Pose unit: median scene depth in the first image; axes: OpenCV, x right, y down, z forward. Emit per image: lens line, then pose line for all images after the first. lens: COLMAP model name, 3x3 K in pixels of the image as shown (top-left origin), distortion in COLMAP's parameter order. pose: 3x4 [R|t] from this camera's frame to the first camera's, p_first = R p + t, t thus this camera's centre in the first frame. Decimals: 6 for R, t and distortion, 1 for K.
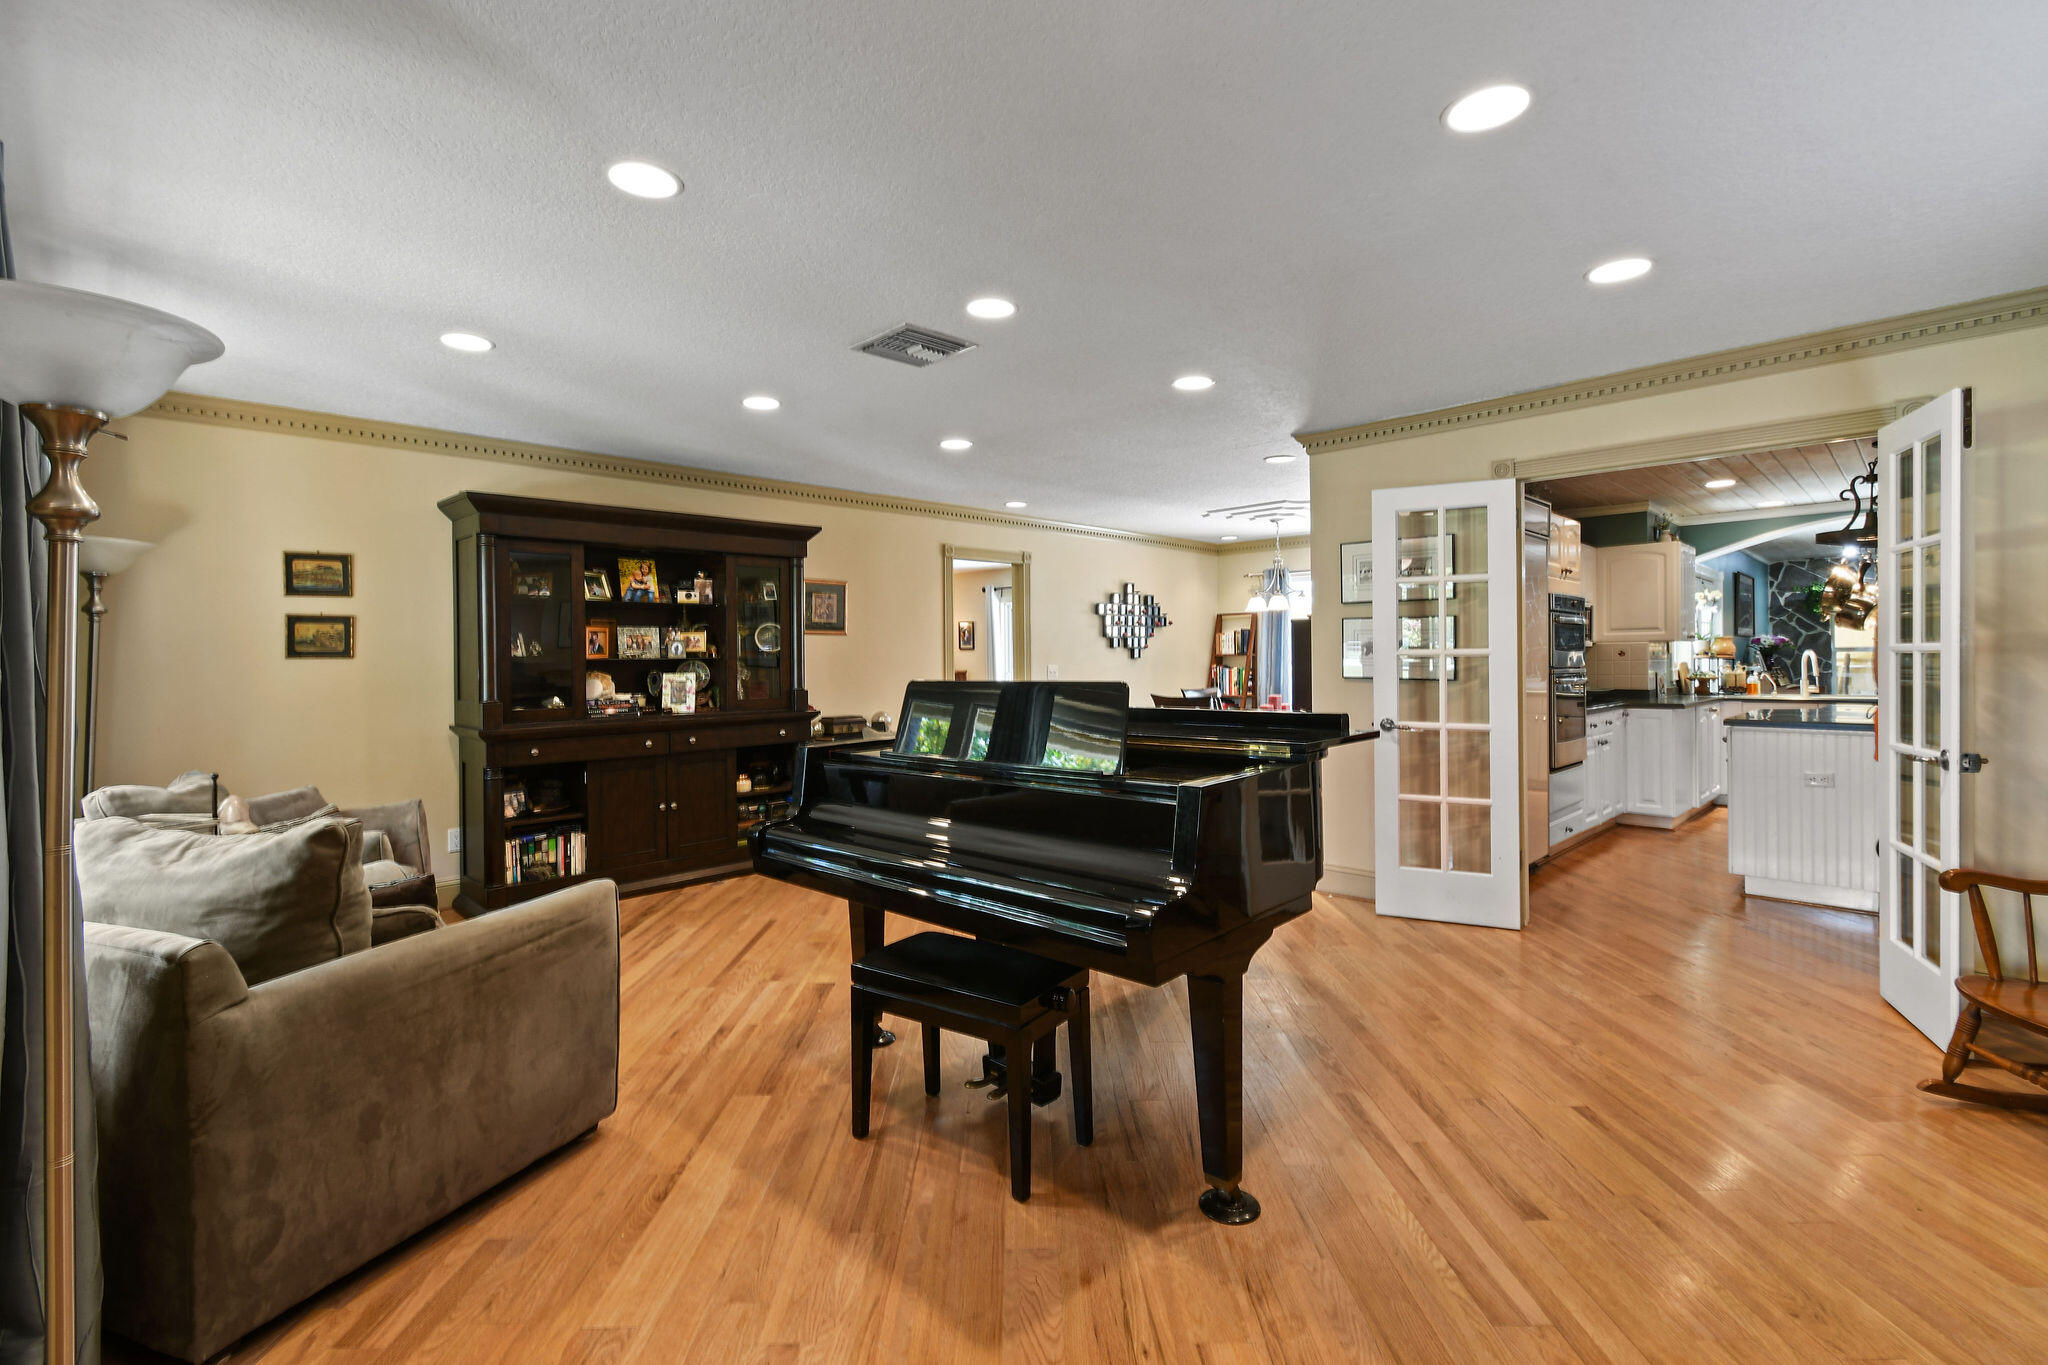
lens RADIAL K [[937.3, 0, 1000.3], [0, 937.3, 654.2], [0, 0, 1]] dist [0.002847, -0.000648]
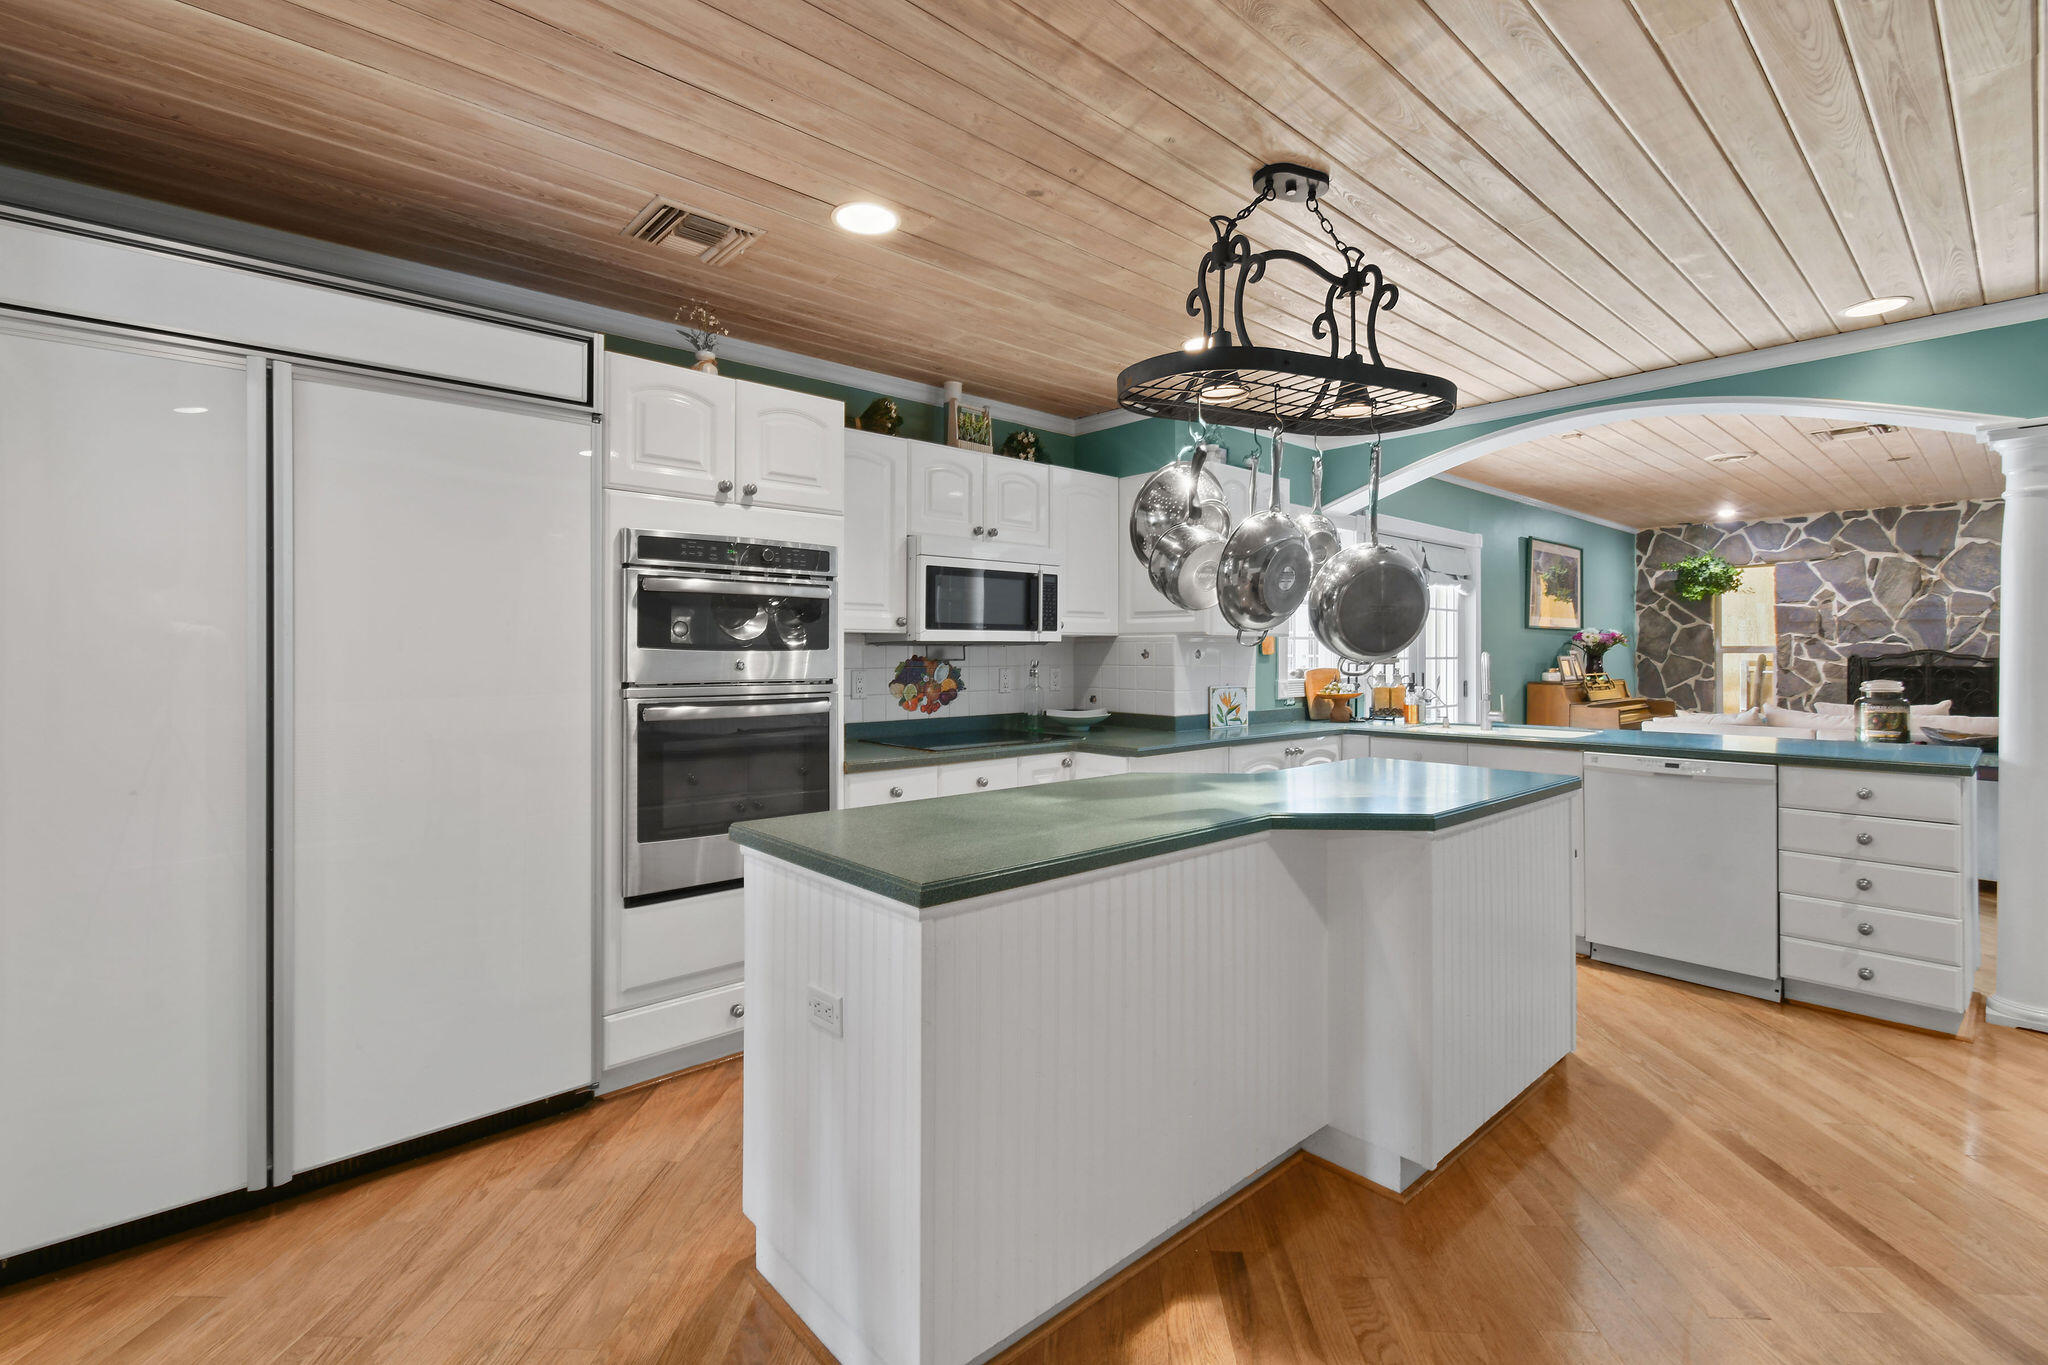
lens RADIAL K [[921.4, 0, 1026.1], [0, 921.4, 647.5], [0, 0, 1]] dist [0.000657, 0.000017]
pose [[0.998772, 0.004535, -0.049343, 0.645112], [-0.004519, 0.999990, 0.000441, -0.006887], [0.049345, -0.000217, 0.998782, 0.432767]]
